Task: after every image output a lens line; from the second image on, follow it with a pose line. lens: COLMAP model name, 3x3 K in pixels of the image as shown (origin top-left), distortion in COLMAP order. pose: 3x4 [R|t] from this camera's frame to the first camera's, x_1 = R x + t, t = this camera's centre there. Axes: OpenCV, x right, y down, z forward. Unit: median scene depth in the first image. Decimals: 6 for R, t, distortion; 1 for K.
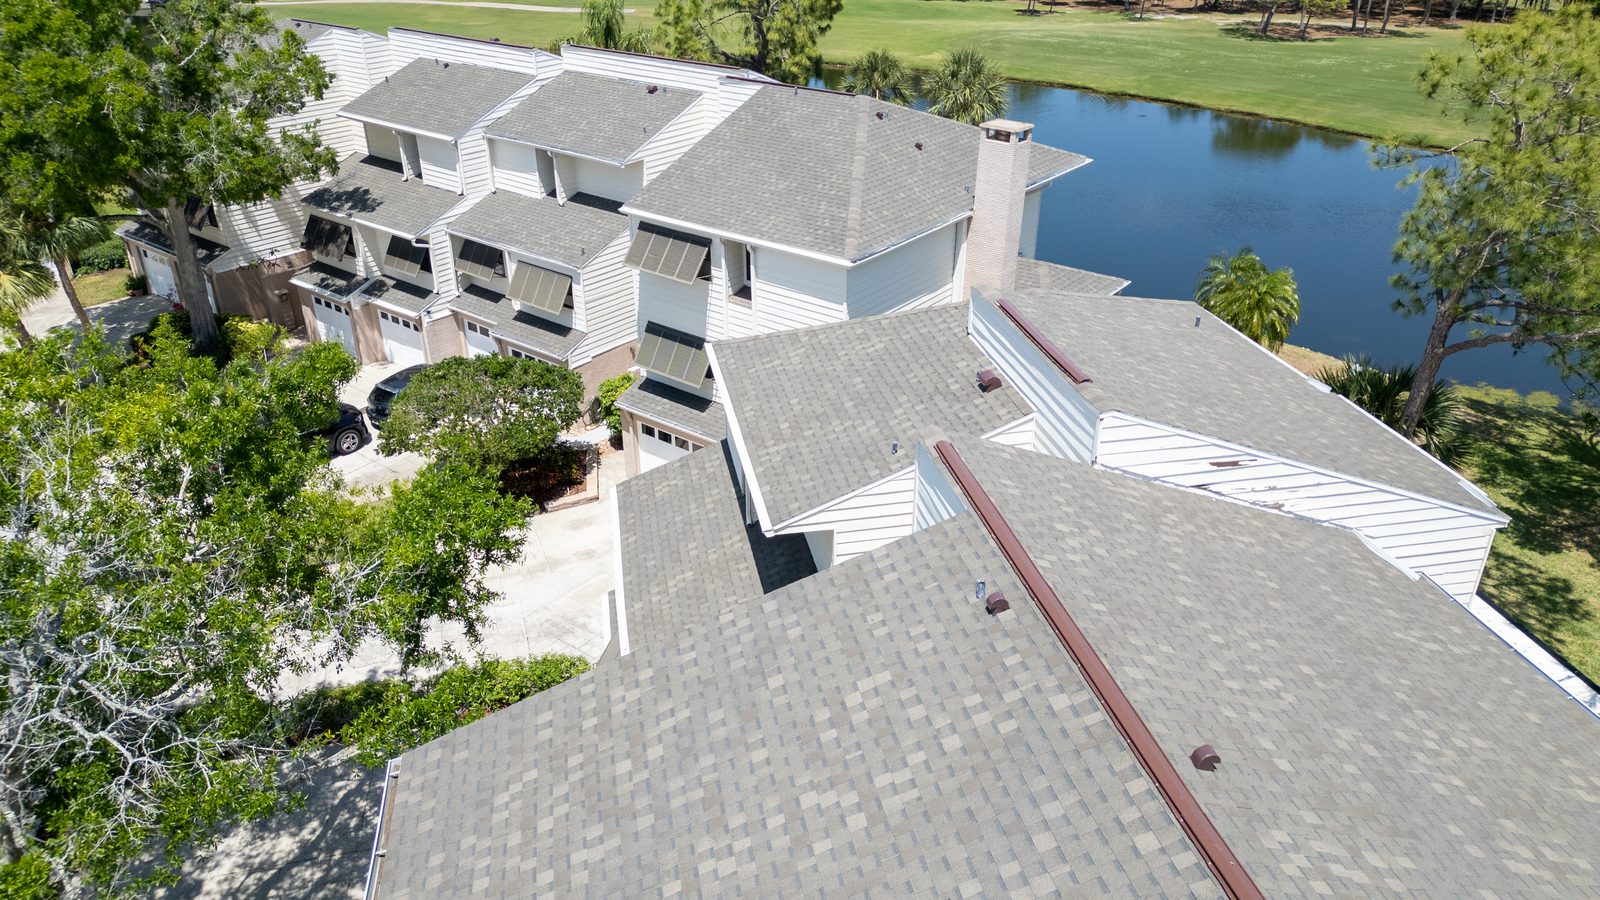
lens RADIAL K [[1129.1, 0, 805.1], [0, 1129.1, 444.0], [0, 0, 1]] dist [0.052226, -0.034528]
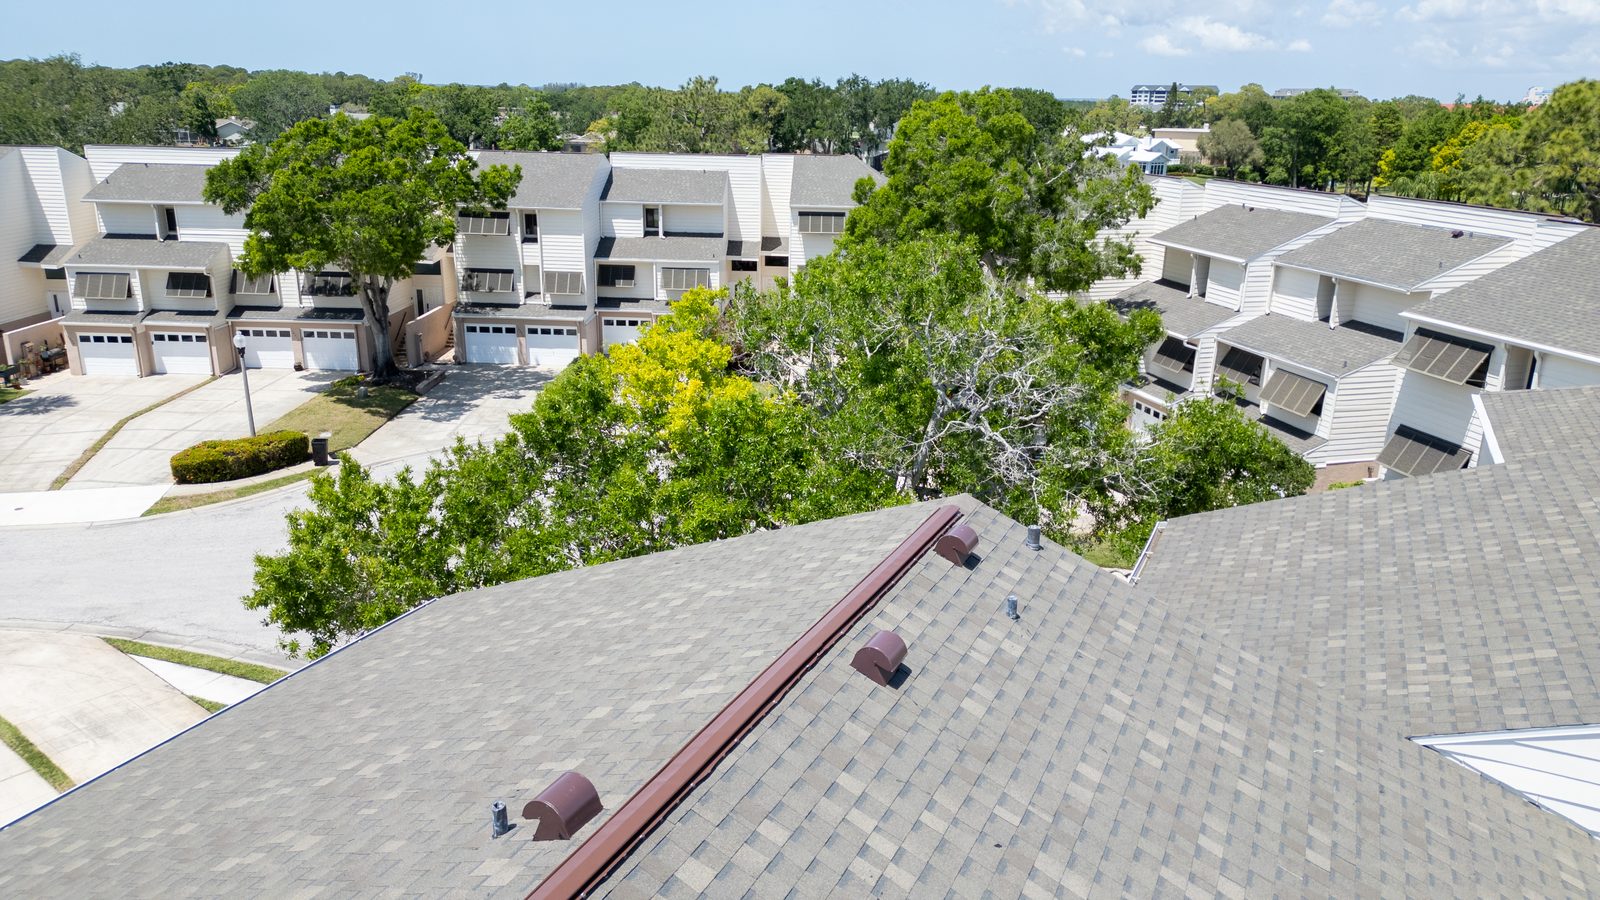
lens RADIAL K [[1129.1, 0, 808.0], [0, 1129.1, 458.2], [0, 0, 1]] dist [0.052226, -0.034528]
pose [[0.804361, 0.198260, -0.560086, 0.013662], [-0.292893, 0.952495, -0.083469, 0.141592], [0.516930, 0.231184, 0.824219, -0.112351]]
